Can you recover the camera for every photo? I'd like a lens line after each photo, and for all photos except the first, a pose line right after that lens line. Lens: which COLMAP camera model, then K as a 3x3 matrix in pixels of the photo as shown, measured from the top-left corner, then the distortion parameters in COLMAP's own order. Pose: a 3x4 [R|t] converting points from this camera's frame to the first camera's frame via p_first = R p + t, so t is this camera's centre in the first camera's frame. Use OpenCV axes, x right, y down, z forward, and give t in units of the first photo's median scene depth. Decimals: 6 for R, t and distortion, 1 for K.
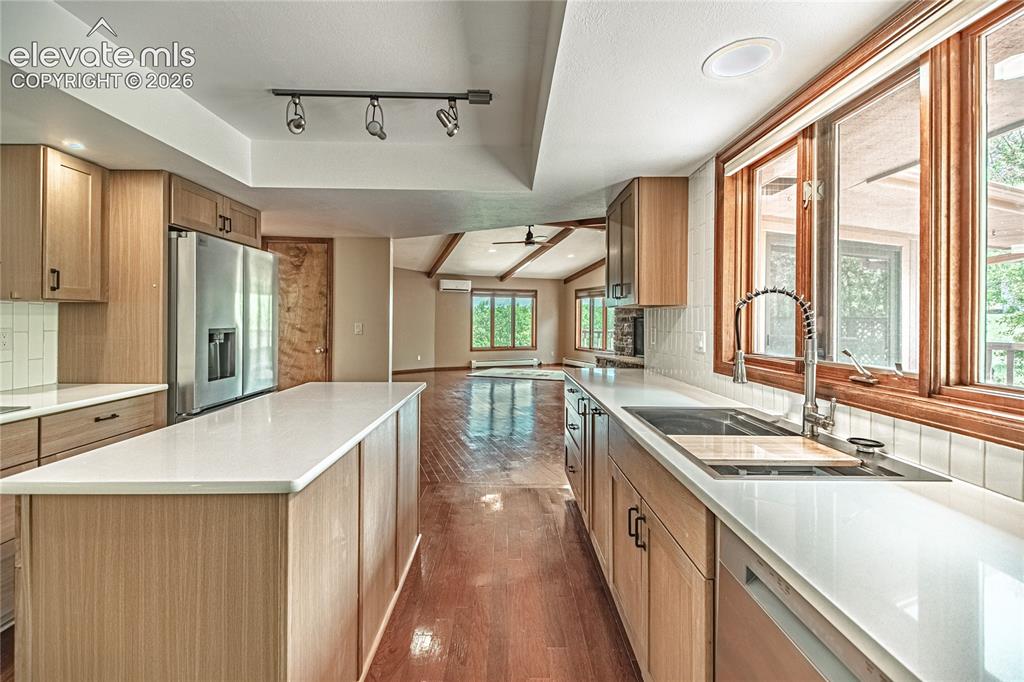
lens RADIAL K [[446.4, 0, 496.9], [0, 446.4, 322.0], [0, 0, 1]] dist [0.000276, -0.000294]
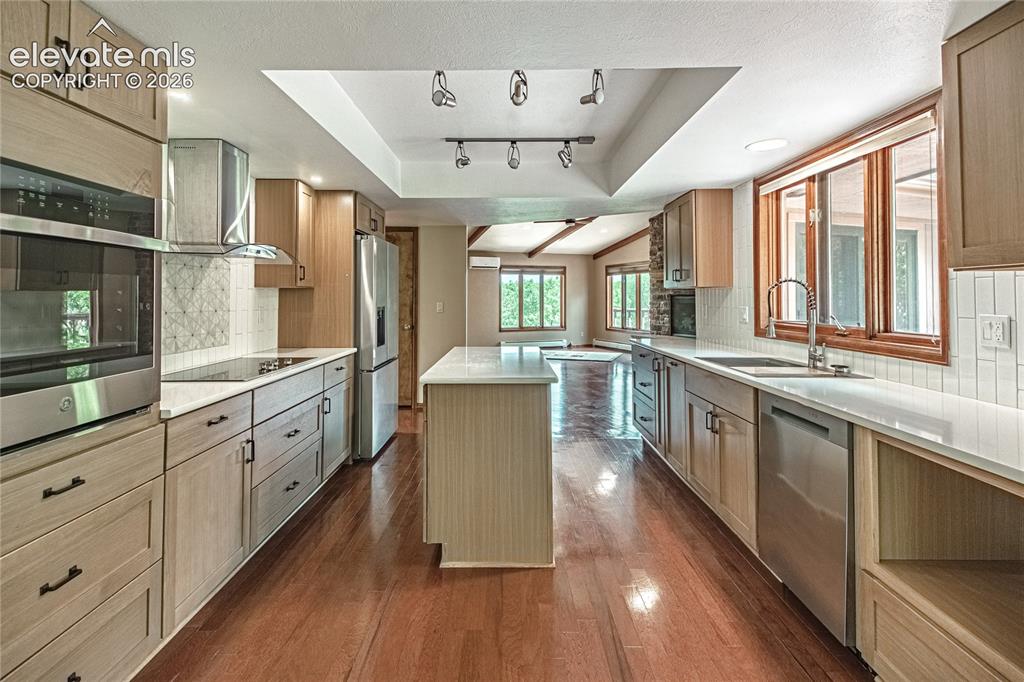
lens RADIAL K [[534.3, 0, 510.5], [0, 534.3, 288.5], [0, 0, 1]] dist [0.002095, 0.000118]
pose [[0.999535, -0.005181, 0.030066, -0.315814], [0.005874, 0.999718, -0.023014, -0.001031], [-0.029938, 0.023180, 0.999283, -0.630493]]
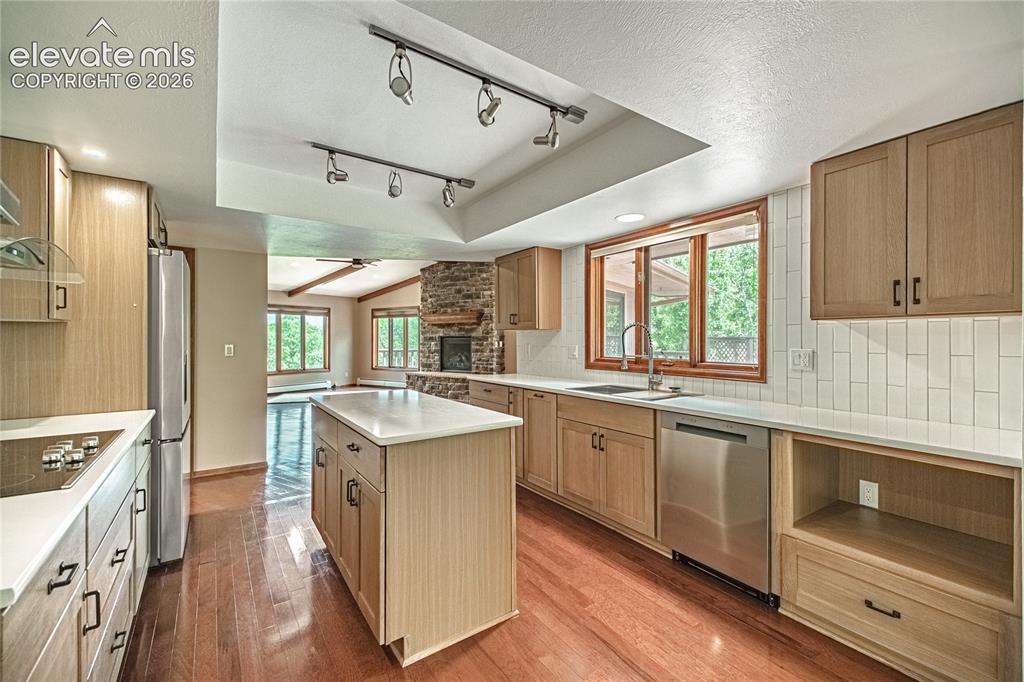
lens RADIAL K [[446.0, 0, 571.3], [0, 446.0, 341.4], [0, 0, 1]] dist [0.016965, -0.000171]
pose [[0.765567, -0.008081, 0.643306, -0.676911], [0.007719, 0.999965, 0.003374, -0.001956], [-0.643310, 0.002383, 0.765602, -0.294559]]
